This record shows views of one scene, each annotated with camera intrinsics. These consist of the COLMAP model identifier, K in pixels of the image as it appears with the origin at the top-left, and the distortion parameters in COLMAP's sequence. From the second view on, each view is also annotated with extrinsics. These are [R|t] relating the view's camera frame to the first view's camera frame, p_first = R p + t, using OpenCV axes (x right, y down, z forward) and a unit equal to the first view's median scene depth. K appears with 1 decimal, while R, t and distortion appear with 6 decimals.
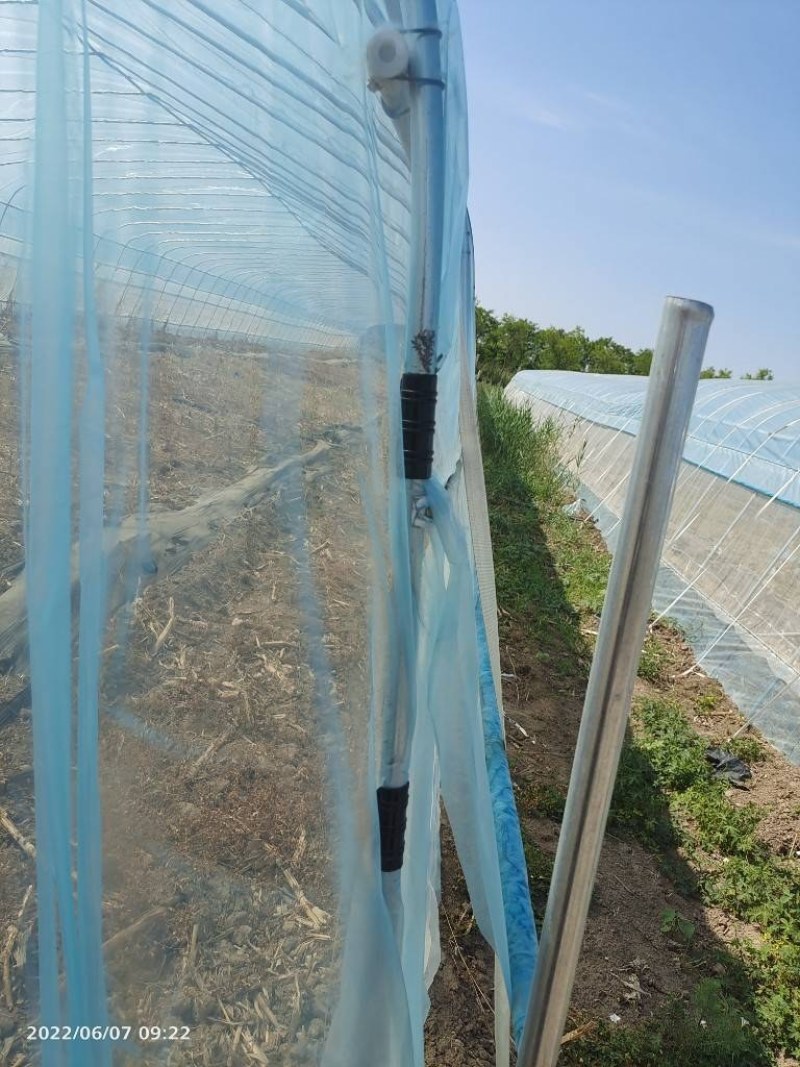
lens RADIAL K [[792.9, 0, 398.8], [0, 792.9, 537.2], [0, 0, 1]] dist [0.009431, -0.006895]
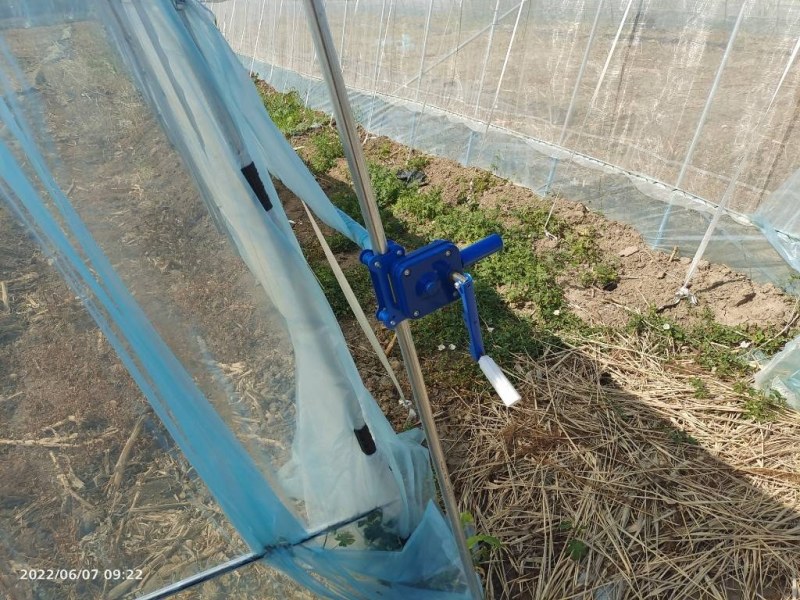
lens RADIAL K [[594.5, 0, 403.2], [0, 594.5, 297.8], [0, 0, 1]] dist [0.009431, -0.006895]
pose [[0.798143, -0.538032, 0.271089, -0.051800], [0.427714, 0.822922, 0.373979, 0.041971], [-0.424298, -0.182540, 0.886933, -0.086291]]
